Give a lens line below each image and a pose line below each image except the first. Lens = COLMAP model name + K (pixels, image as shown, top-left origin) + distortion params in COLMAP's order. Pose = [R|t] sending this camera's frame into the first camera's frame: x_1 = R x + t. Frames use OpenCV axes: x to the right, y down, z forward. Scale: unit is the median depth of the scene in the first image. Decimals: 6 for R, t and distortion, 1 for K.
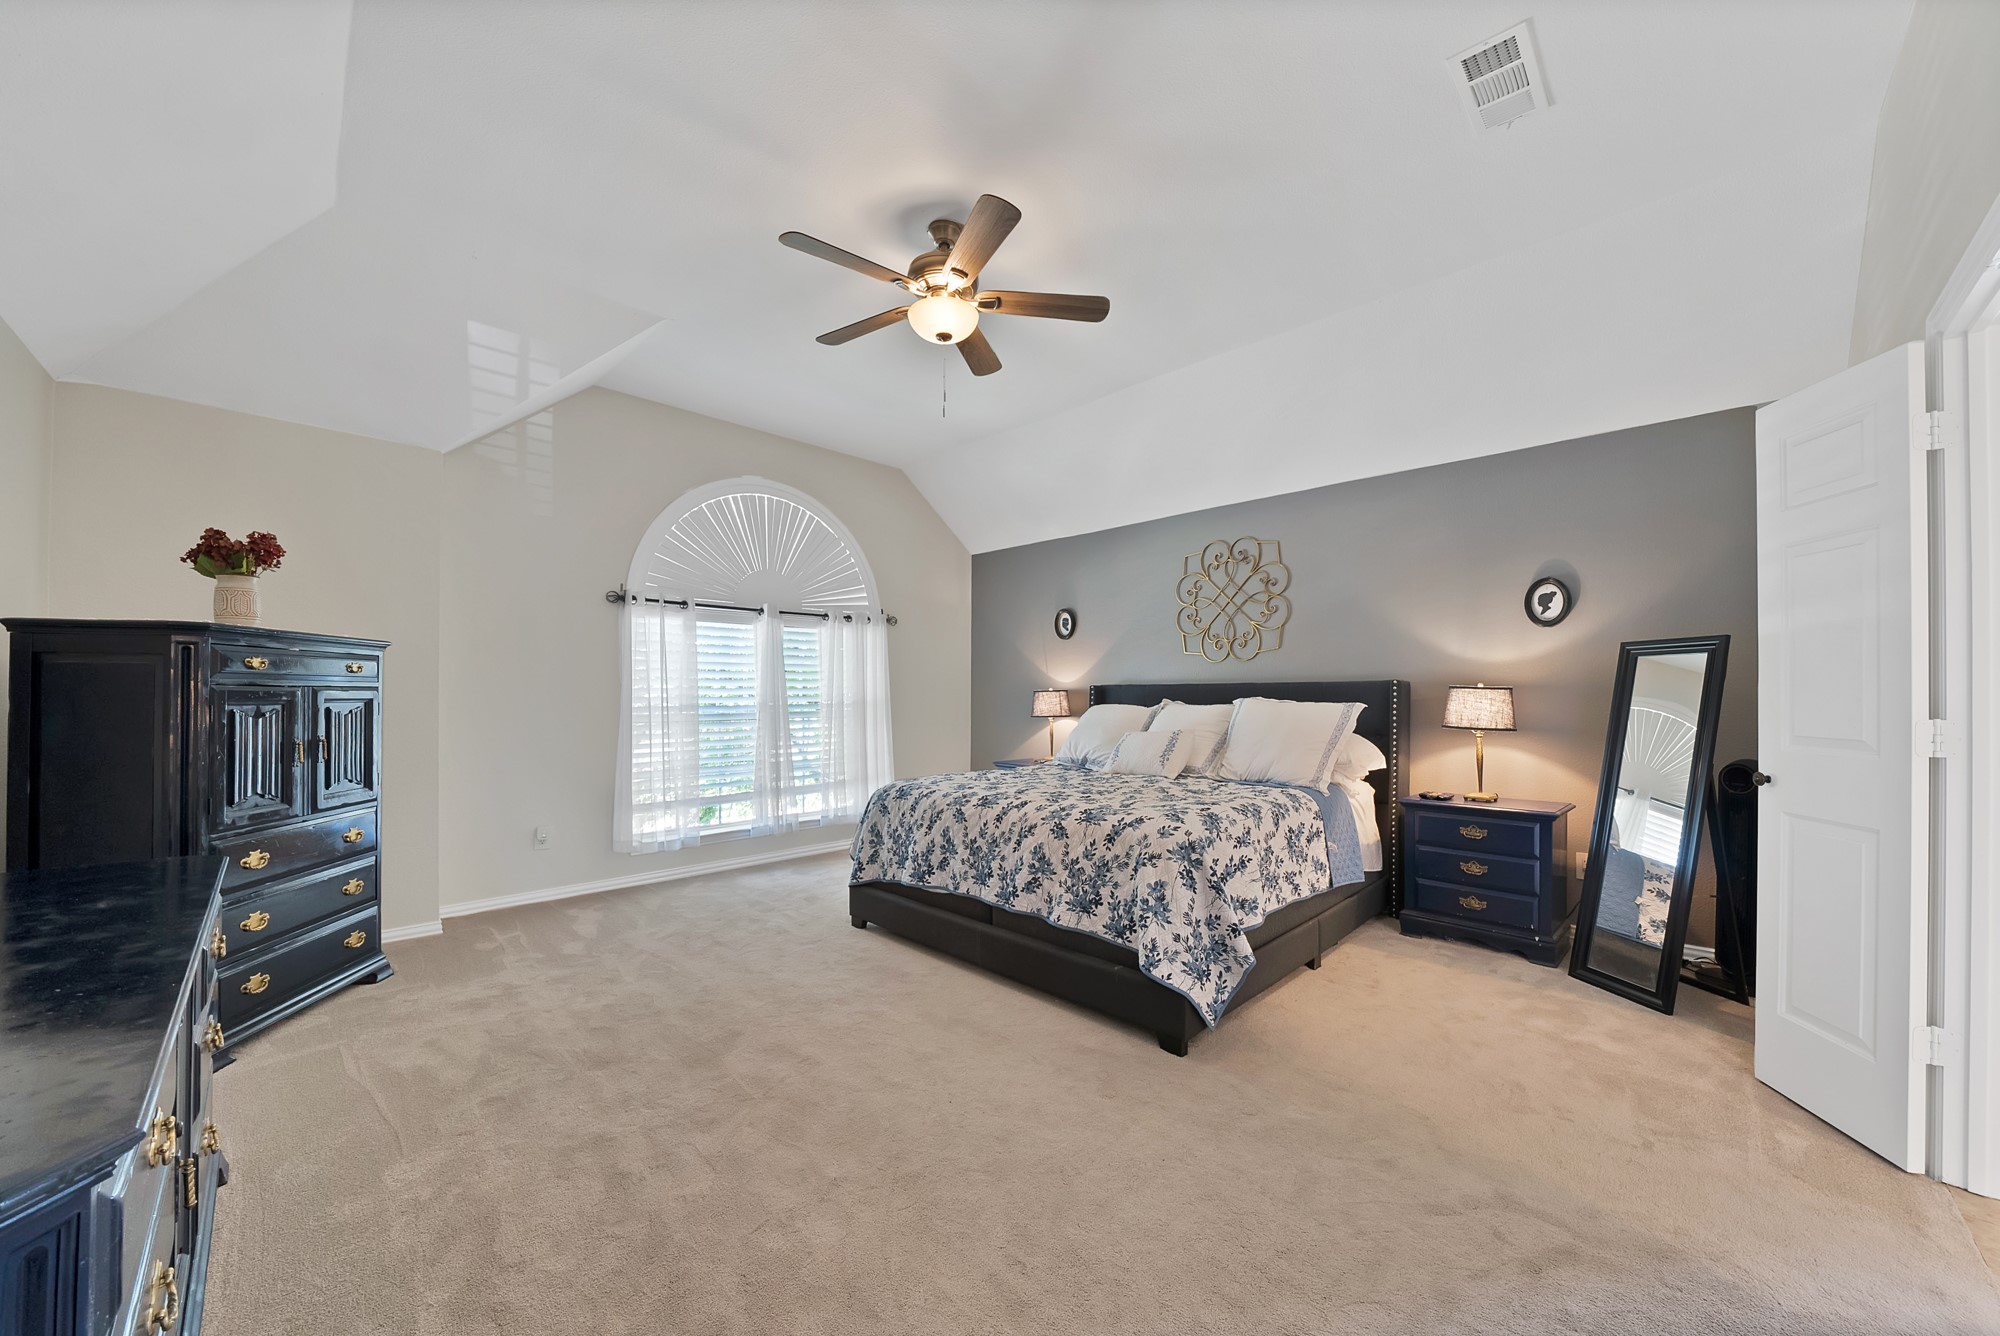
lens RADIAL K [[722.2, 0, 1015.2], [0, 722.2, 689.4], [0, 0, 1]] dist [0.000407, 0.000013]
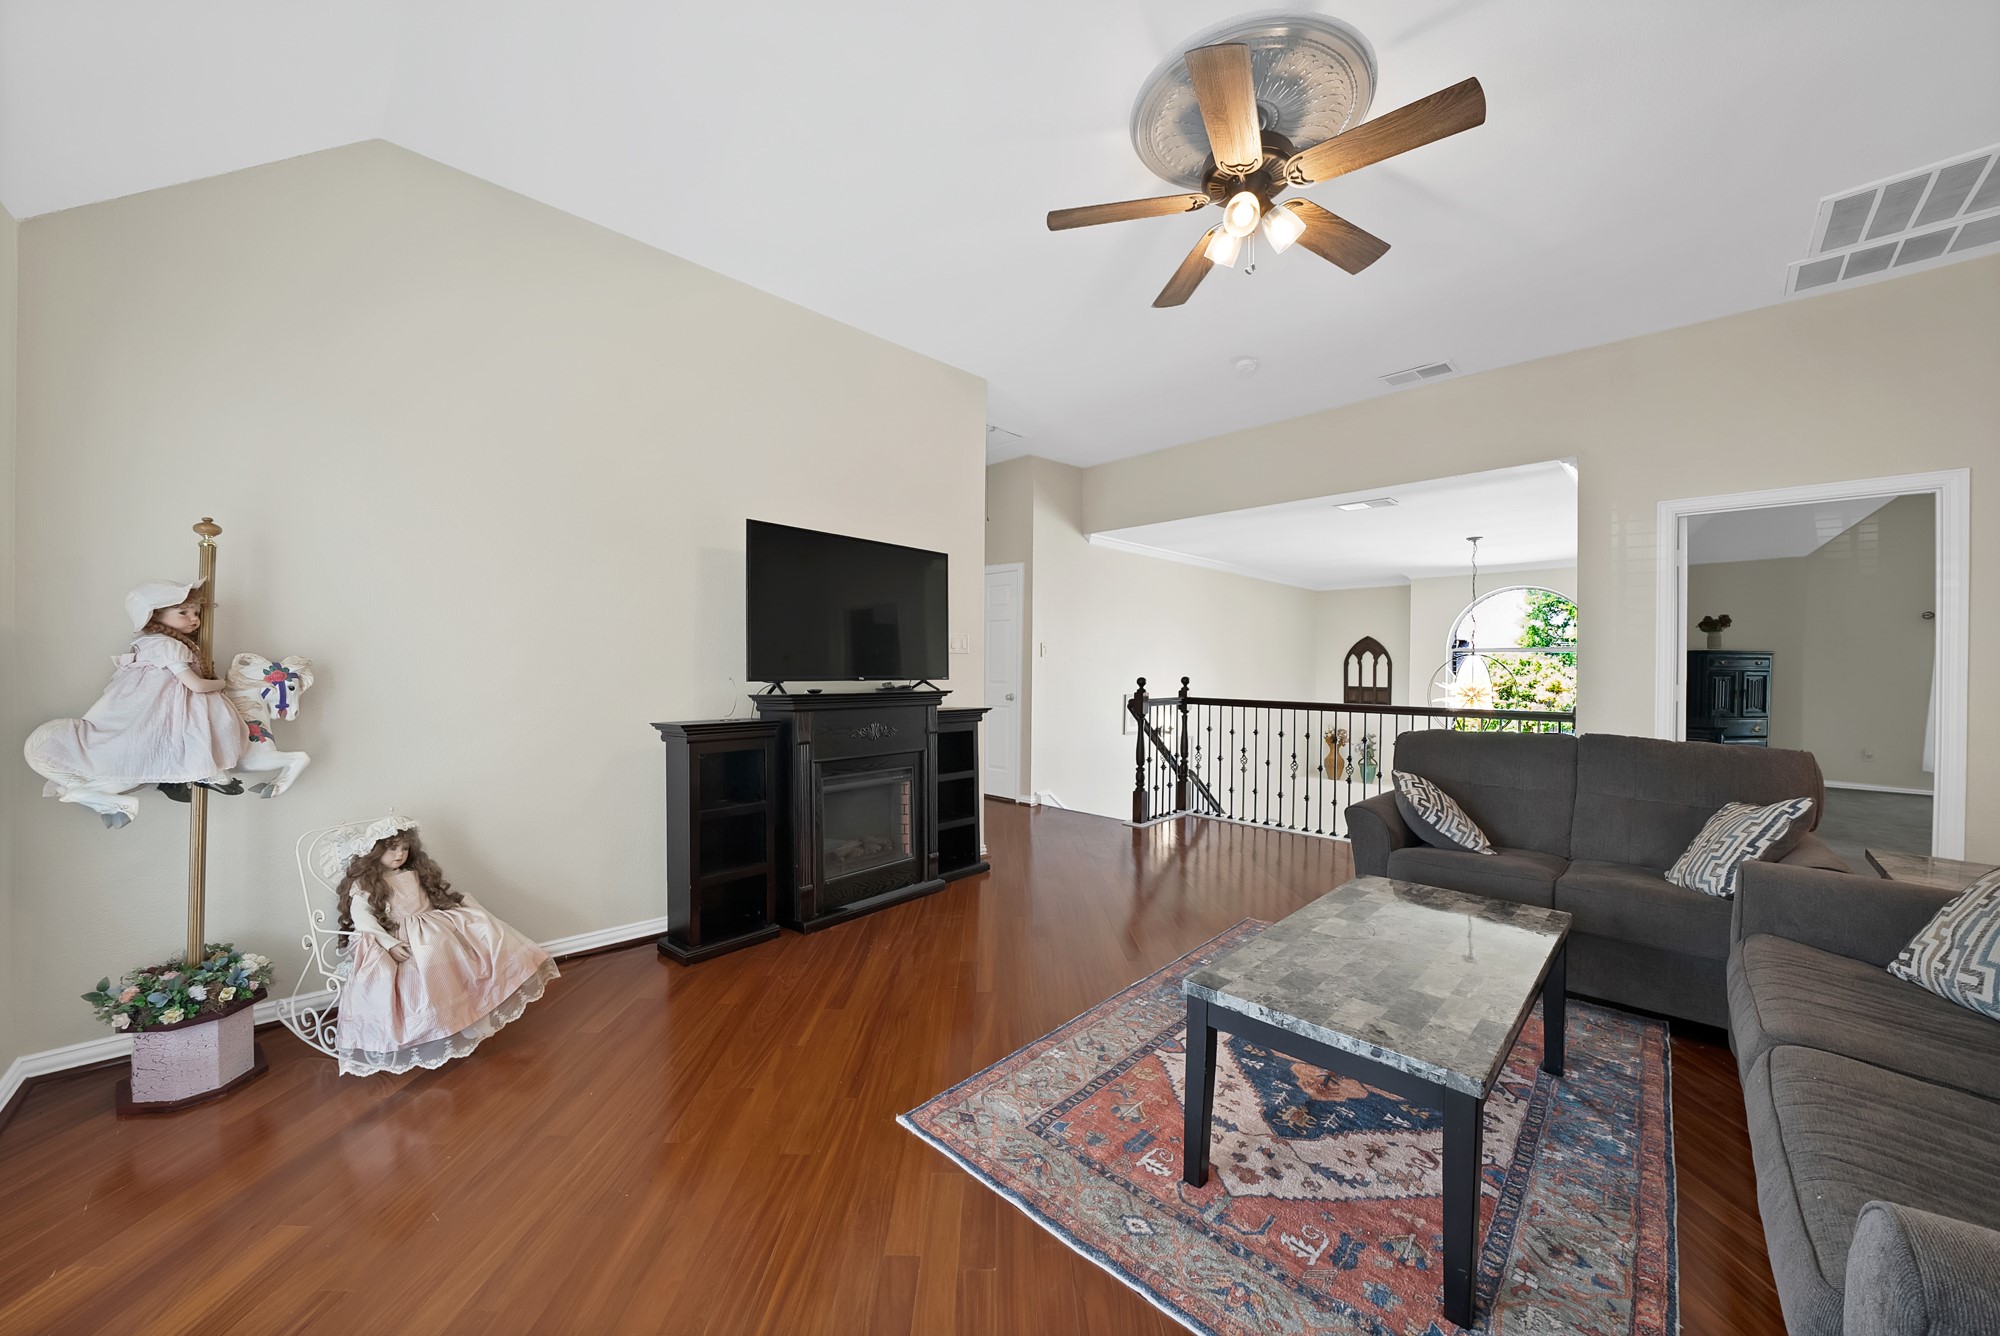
lens RADIAL K [[722.2, 0, 1005.5], [0, 722.2, 677.1], [0, 0, 1]] dist [0.000407, 0.000013]
pose [[0.019230, 0.011706, -0.999747, 1.717808], [-0.002834, 0.999928, 0.011654, -0.002816], [0.999811, 0.002609, 0.019262, -1.849825]]
